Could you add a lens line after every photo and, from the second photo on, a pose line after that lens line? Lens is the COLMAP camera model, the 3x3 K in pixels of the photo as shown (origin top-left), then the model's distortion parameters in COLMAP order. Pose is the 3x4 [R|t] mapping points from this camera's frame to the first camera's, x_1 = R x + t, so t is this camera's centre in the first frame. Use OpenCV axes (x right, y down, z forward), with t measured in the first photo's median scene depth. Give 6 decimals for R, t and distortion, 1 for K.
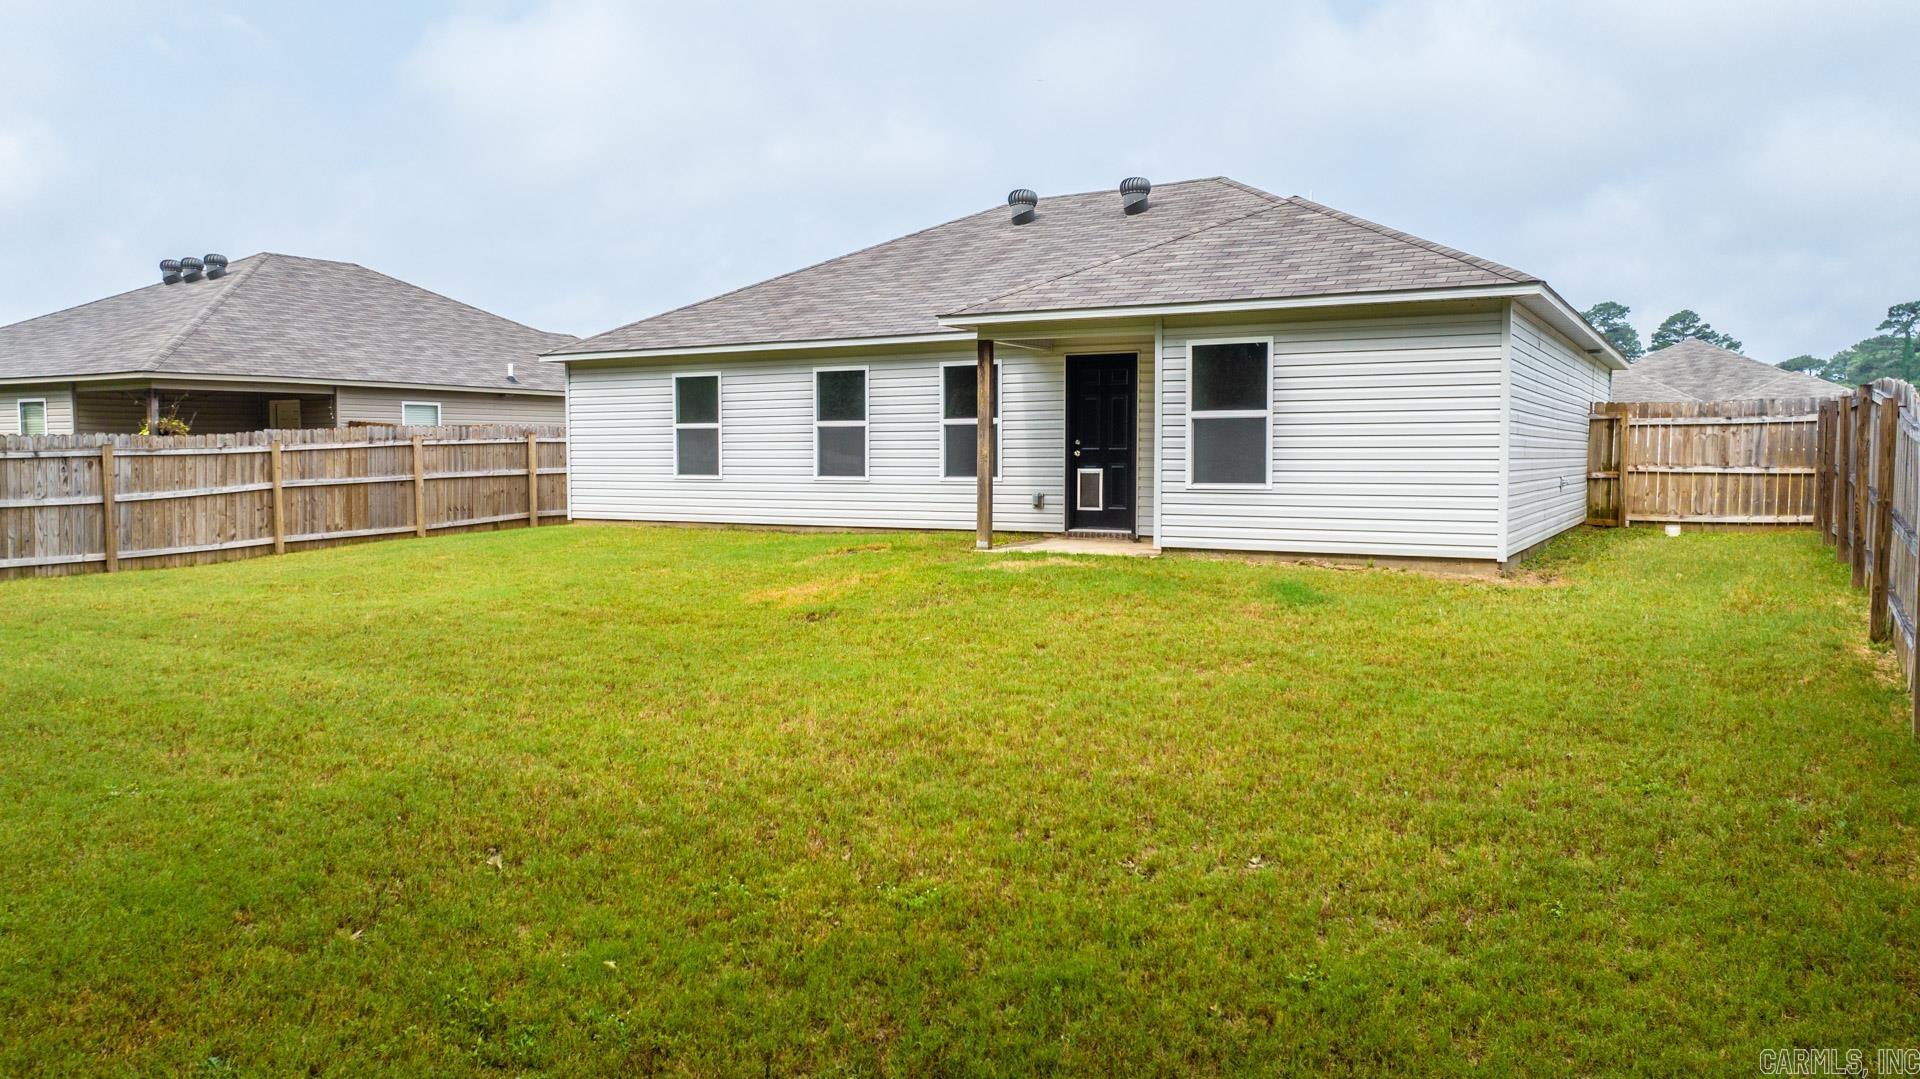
lens RADIAL K [[1348.2, 0, 958.9], [0, 1348.2, 541.1], [0, 0, 1]] dist [-0.016674, 0.019280]
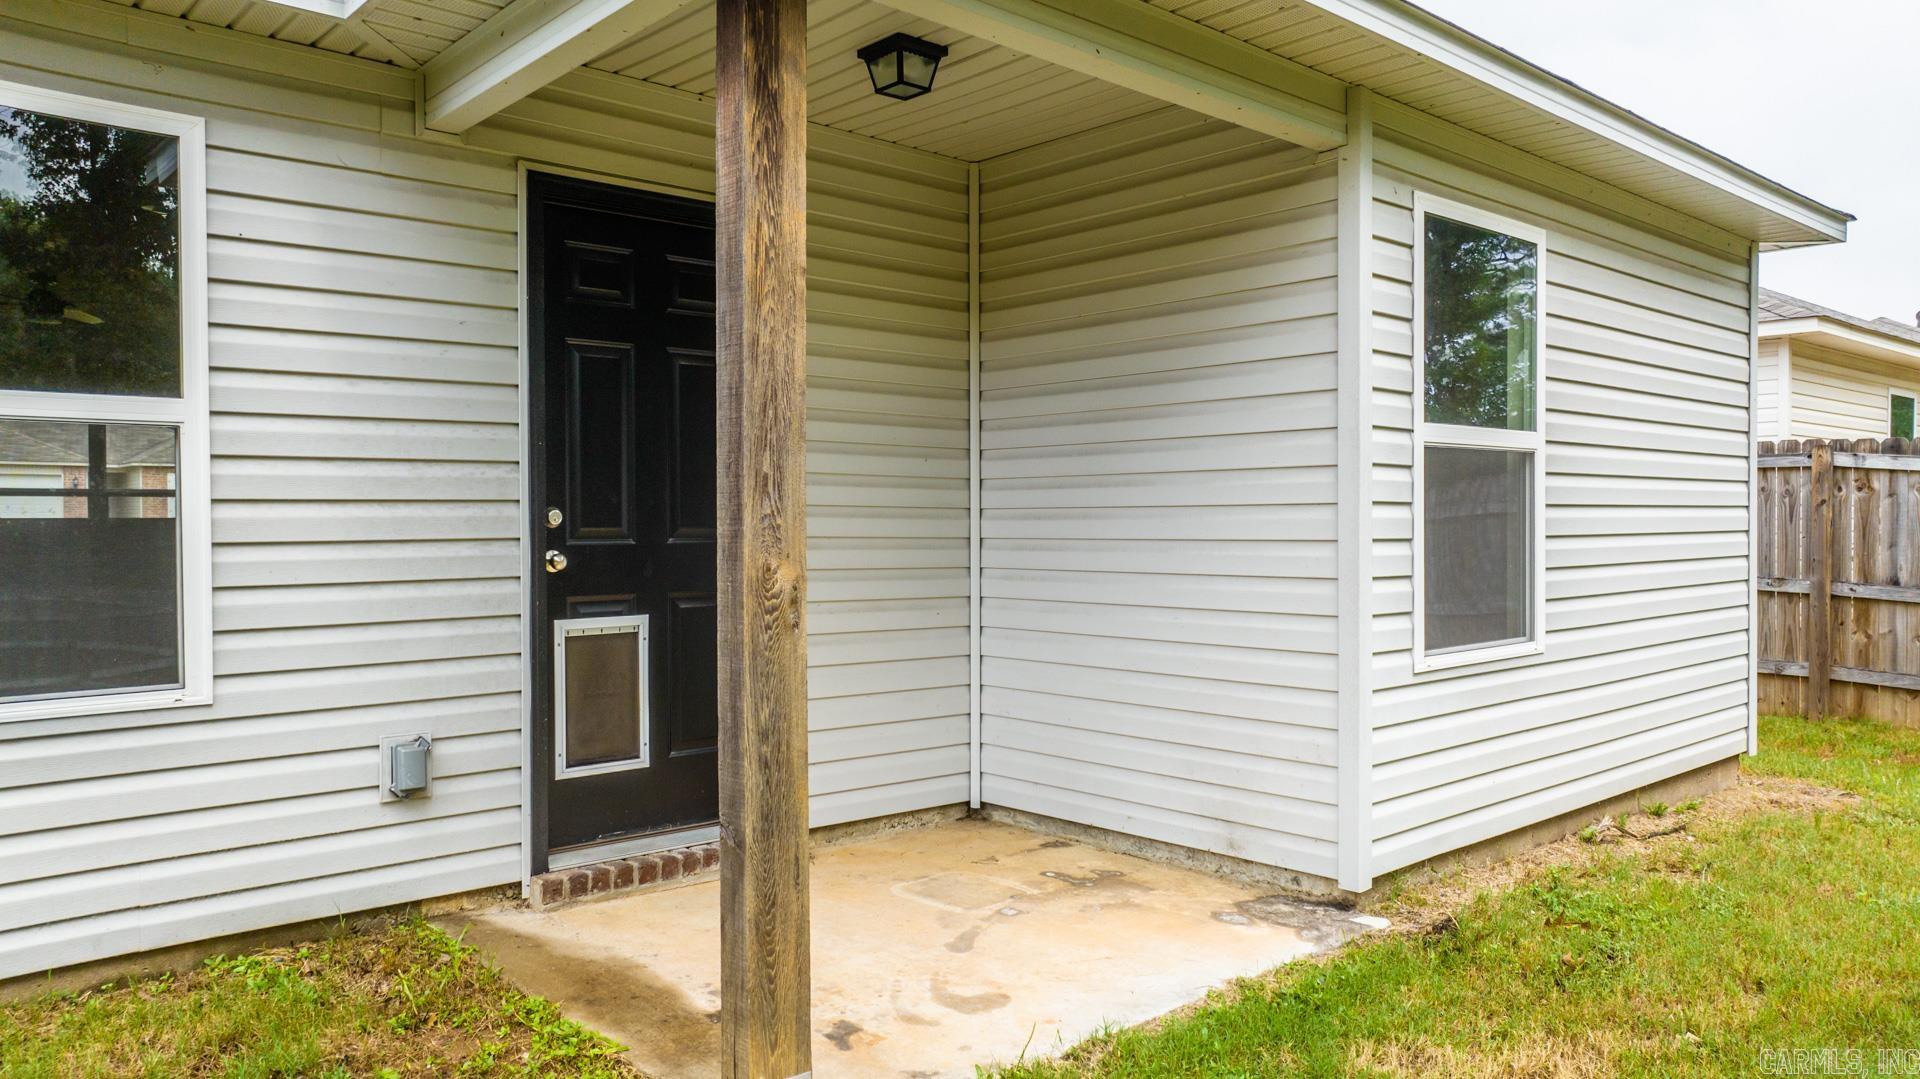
lens RADIAL K [[1348.2, 0, 960.2], [0, 1348.2, 530.8], [0, 0, 1]] dist [-0.016674, 0.019280]
pose [[0.304269, -0.000844, 0.952586, -0.133727], [0.064878, 0.997696, -0.019839, -0.060709], [-0.950374, 0.067838, 0.303623, 0.848739]]
